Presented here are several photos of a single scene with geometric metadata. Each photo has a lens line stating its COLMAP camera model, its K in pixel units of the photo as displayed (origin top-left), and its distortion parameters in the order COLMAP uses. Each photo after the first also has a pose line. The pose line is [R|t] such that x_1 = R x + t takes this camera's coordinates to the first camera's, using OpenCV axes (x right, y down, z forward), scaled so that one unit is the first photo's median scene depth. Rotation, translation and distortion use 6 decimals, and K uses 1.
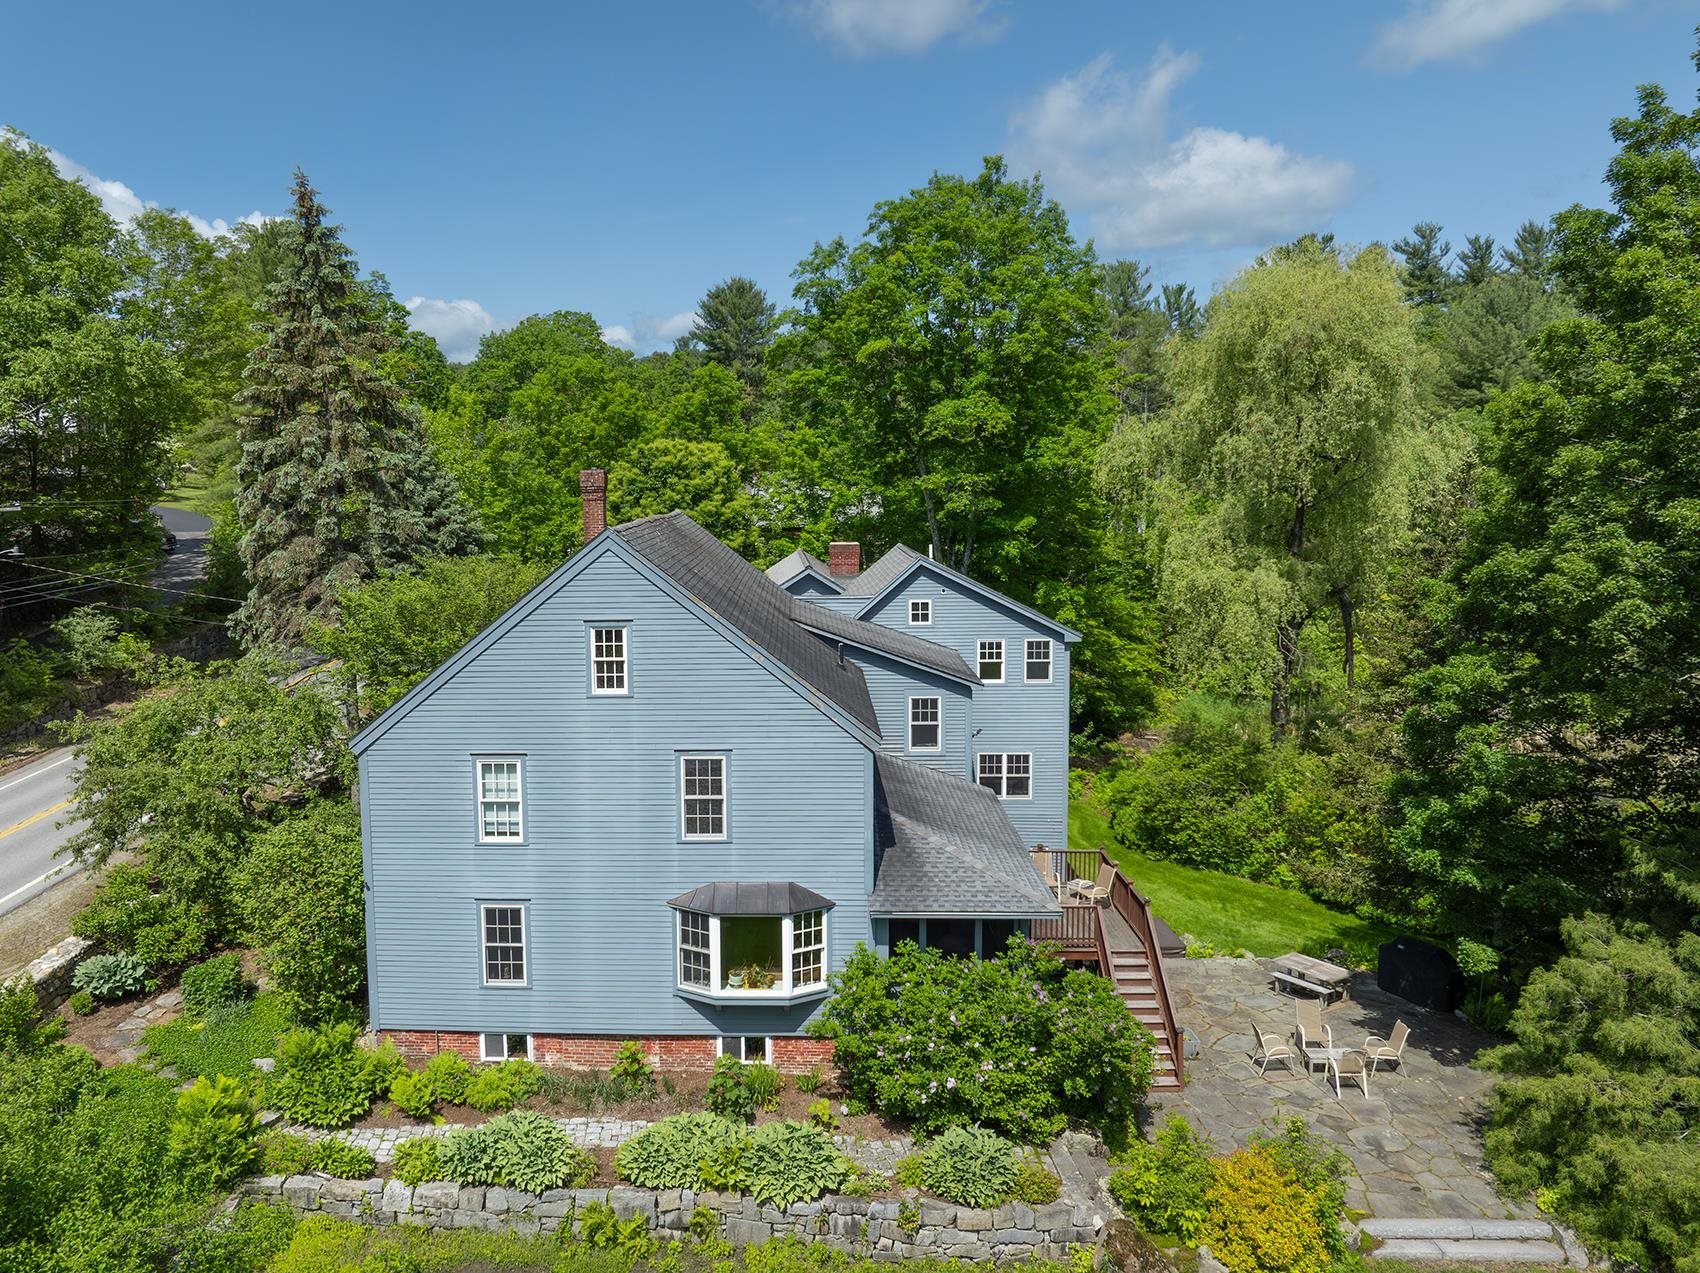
lens RADIAL K [[1304.3, 0, 705.2], [0, 1304.3, 600.5], [0, 0, 1]] dist [-0.036109, 0.003226]
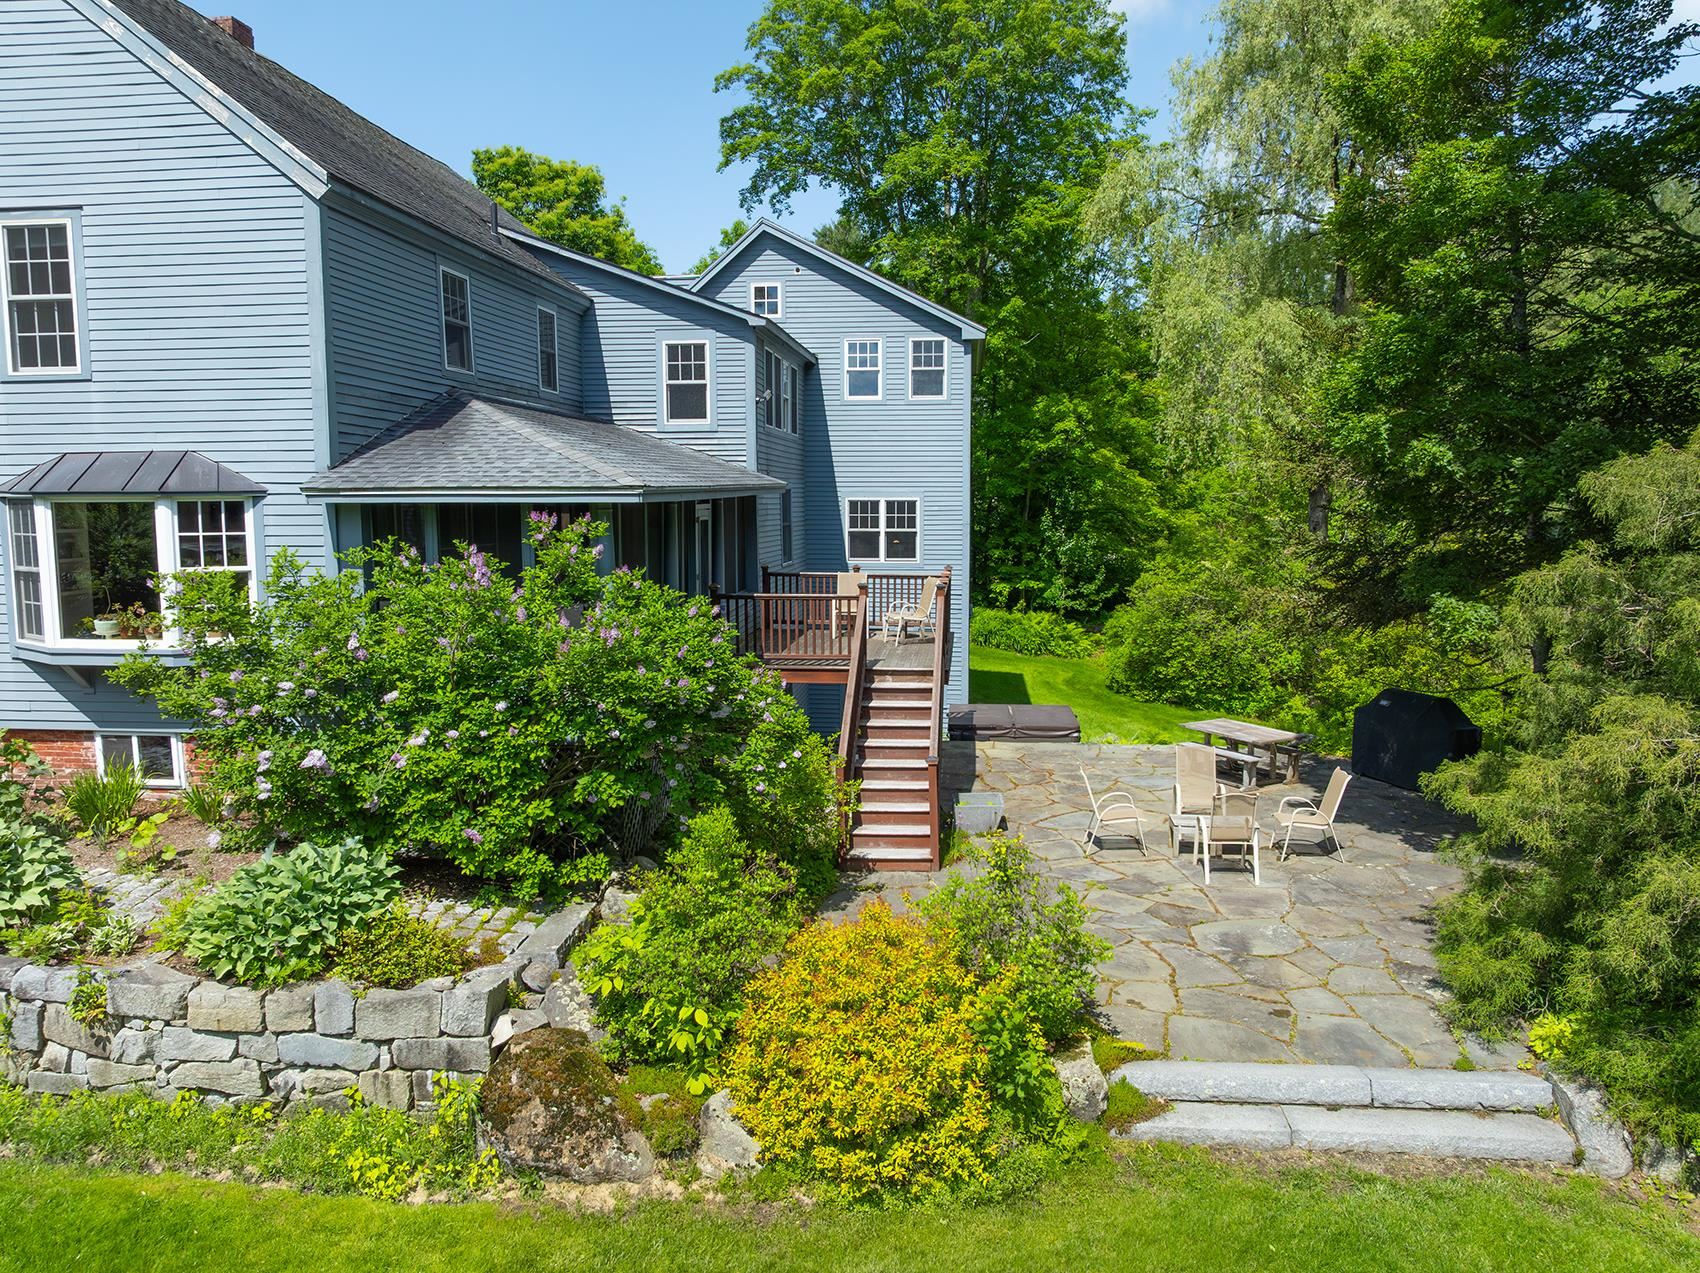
lens RADIAL K [[1224.1, 0, 850.0], [0, 1224.1, 636.5], [0, 0, 1]] dist [-0.037802, 0.003056]
pose [[0.999425, 0.016138, -0.029823, 0.363544], [-0.015458, 0.999618, 0.022909, 0.278727], [0.030181, -0.022435, 0.999293, 0.488845]]
